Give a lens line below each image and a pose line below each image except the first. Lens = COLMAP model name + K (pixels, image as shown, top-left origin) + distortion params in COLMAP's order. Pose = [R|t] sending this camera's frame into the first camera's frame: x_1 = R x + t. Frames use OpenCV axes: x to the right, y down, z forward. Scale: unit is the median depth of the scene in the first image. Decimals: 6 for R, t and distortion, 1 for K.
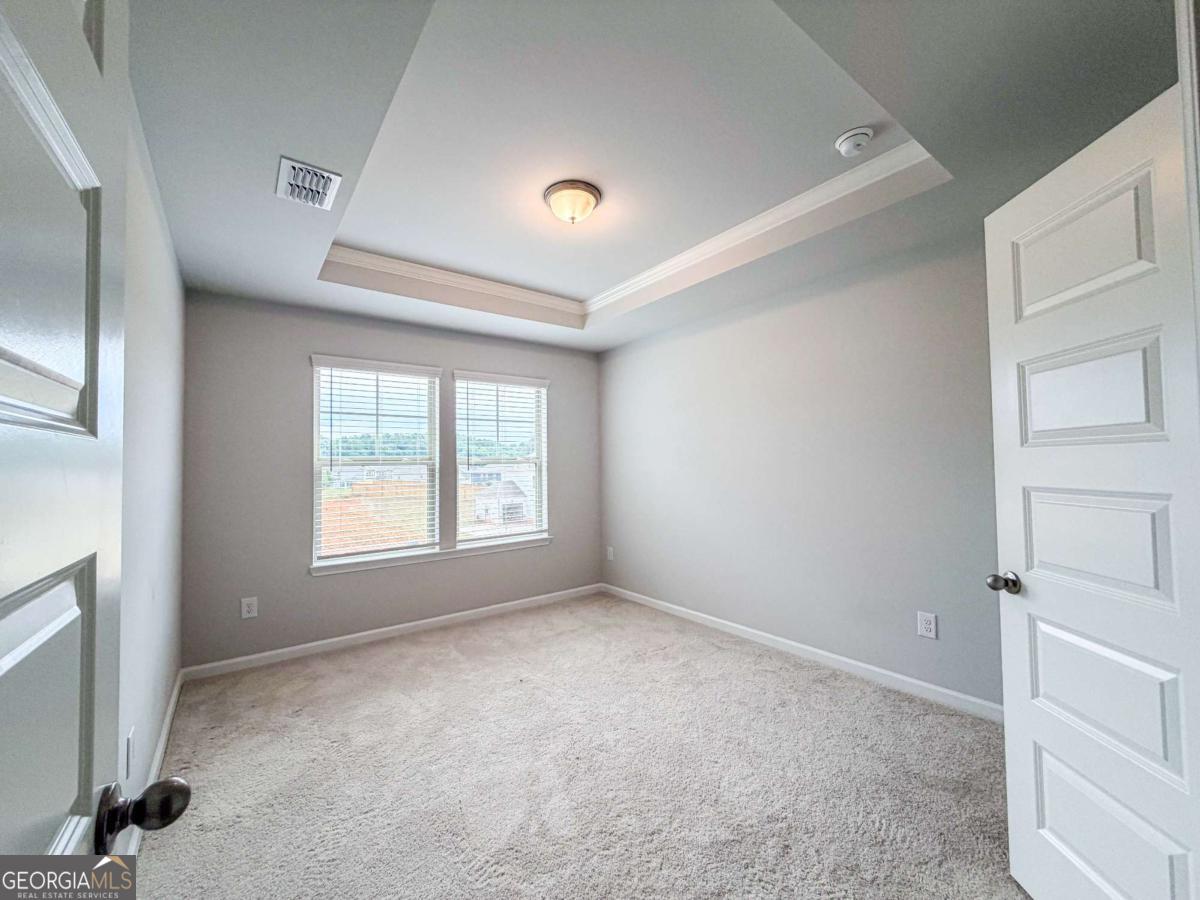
lens RADIAL K [[485.8, 0, 596.7], [0, 485.8, 447.8], [0, 0, 1]] dist [-0.000044, 0.000604]
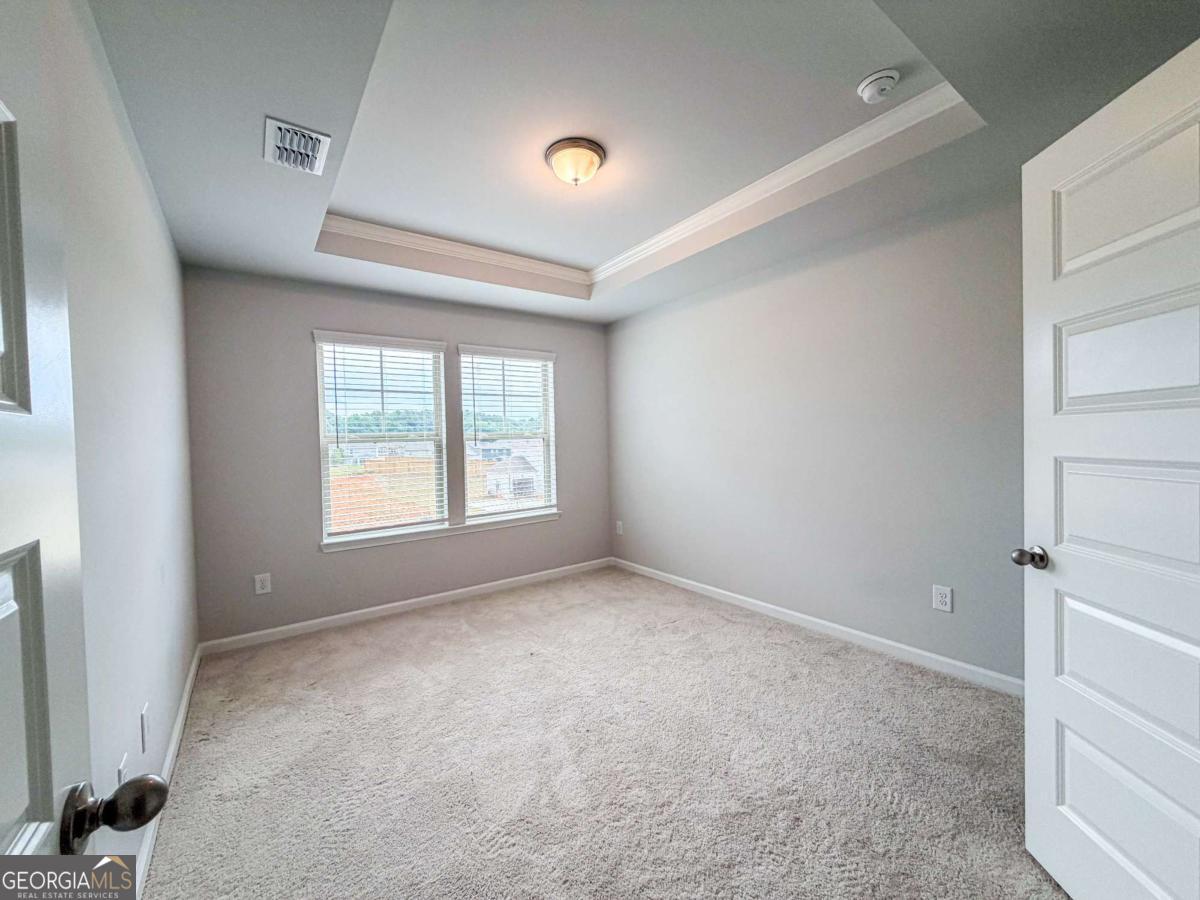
lens RADIAL K [[485.8, 0, 596.5], [0, 485.8, 448.5], [0, 0, 1]] dist [-0.000044, 0.000604]
pose [[0.999742, -0.010514, -0.020147, 0.004844], [0.011583, 0.998490, 0.053703, 0.001820], [0.019552, -0.053923, 0.998354, 0.026506]]
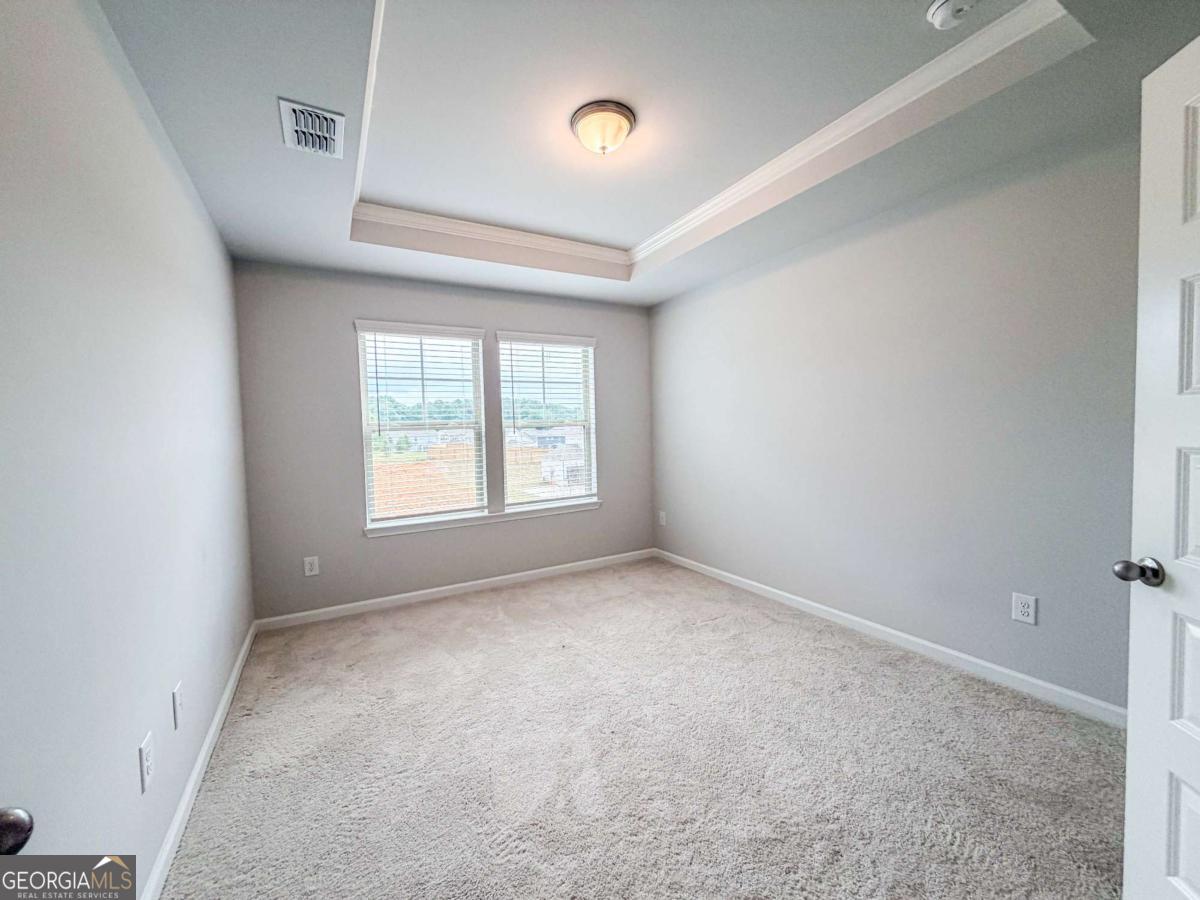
lens RADIAL K [[485.8, 0, 594.4], [0, 485.8, 448.8], [0, 0, 1]] dist [-0.000044, 0.000604]
pose [[0.990784, -0.006457, -0.135296, 0.054558], [0.017154, 0.996802, 0.078042, 0.004867], [0.134360, -0.079644, 0.987727, 0.086375]]
